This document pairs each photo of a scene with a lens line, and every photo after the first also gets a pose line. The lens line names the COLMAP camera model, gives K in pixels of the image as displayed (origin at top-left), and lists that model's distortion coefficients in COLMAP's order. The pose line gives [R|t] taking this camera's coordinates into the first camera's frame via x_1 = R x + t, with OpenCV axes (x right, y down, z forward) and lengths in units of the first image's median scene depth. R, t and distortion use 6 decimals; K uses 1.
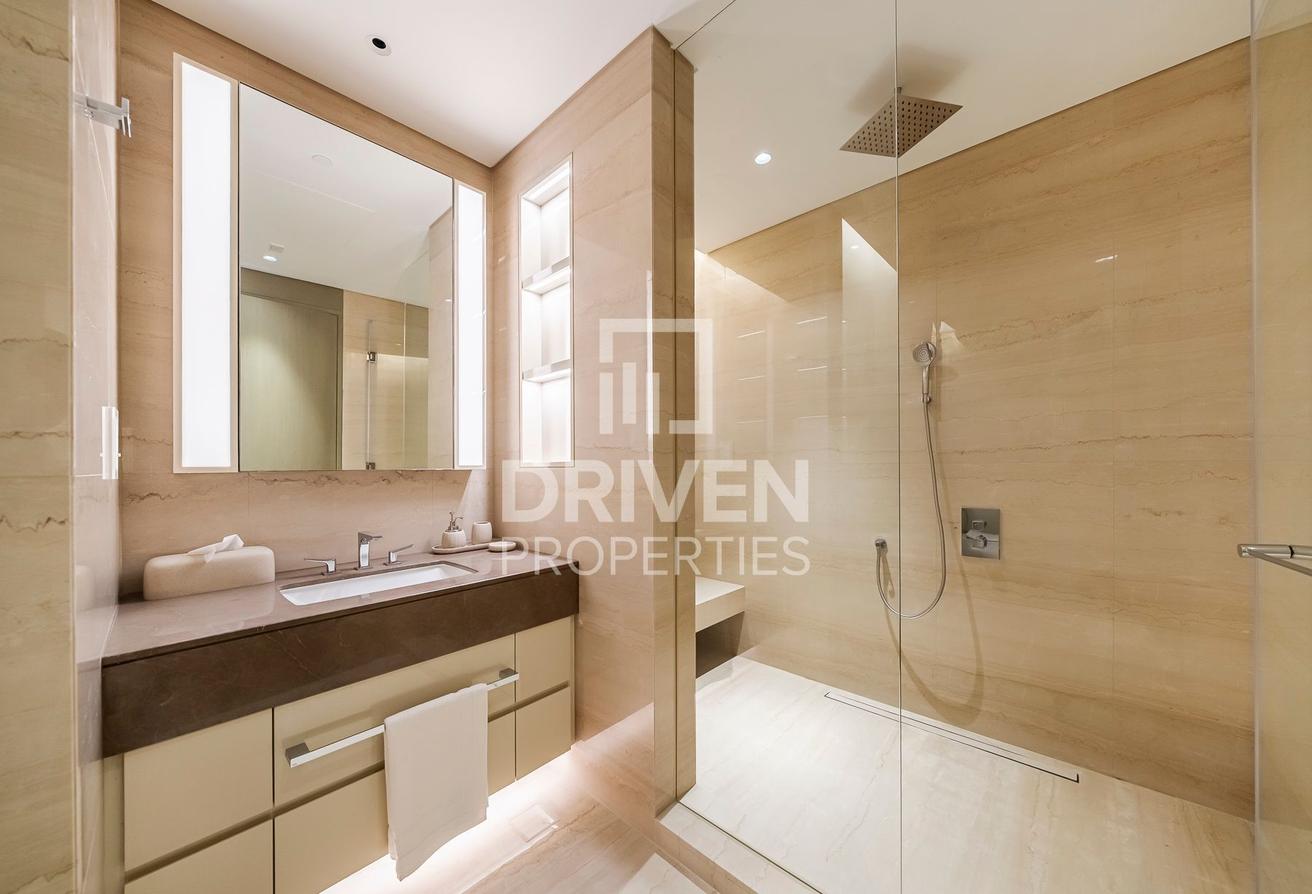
lens RADIAL K [[452.3, 0, 644.9], [0, 452.3, 450.7], [0, 0, 1]] dist [0.015522, 0.000012]
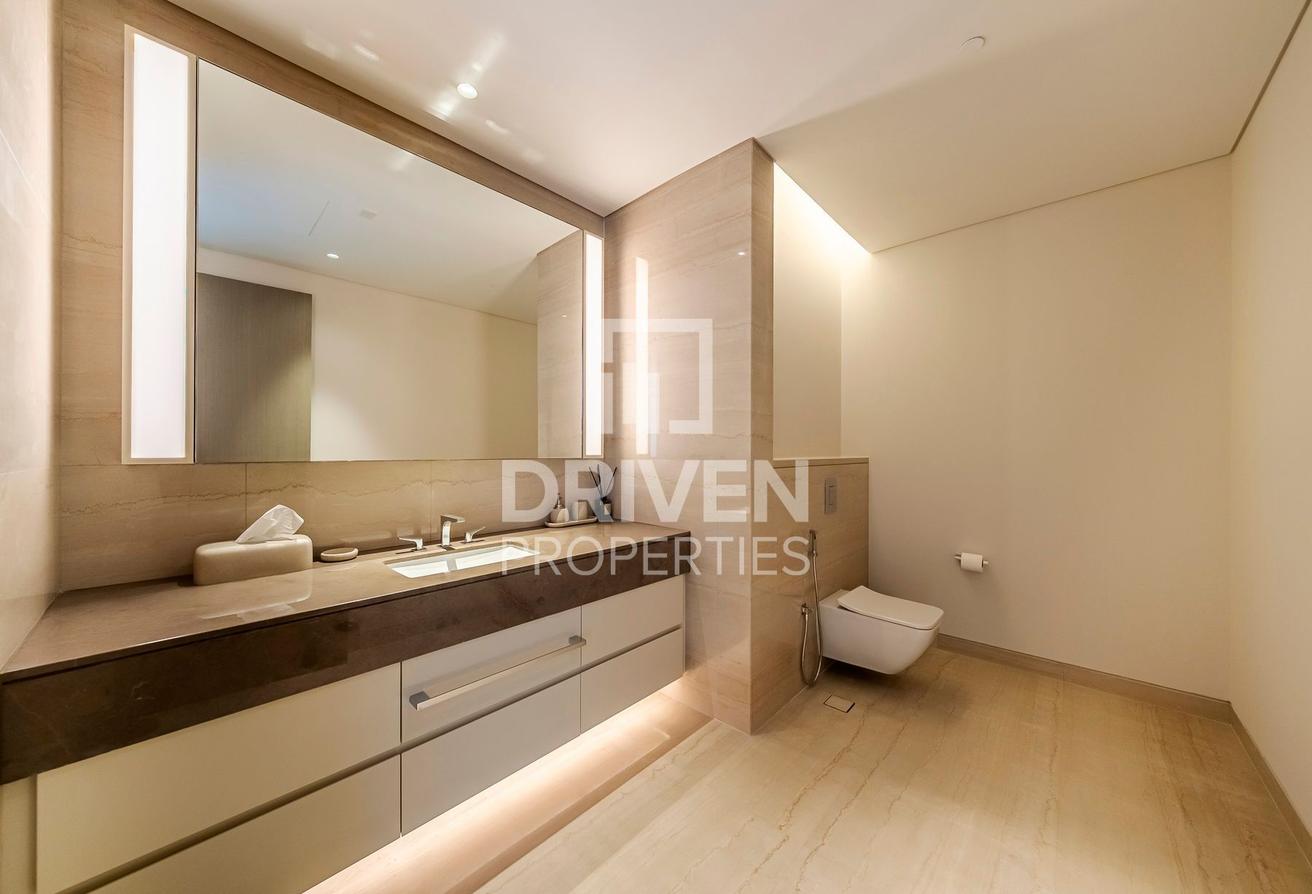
lens RADIAL K [[457.0, 0, 651.6], [0, 457.0, 443.4], [0, 0, 1]] dist [0.000362, -0.000142]
pose [[0.999743, -0.002459, 0.022551, -0.185676], [0.002387, 0.999992, 0.003197, -0.006340], [-0.022559, -0.003143, 0.999741, -0.194121]]
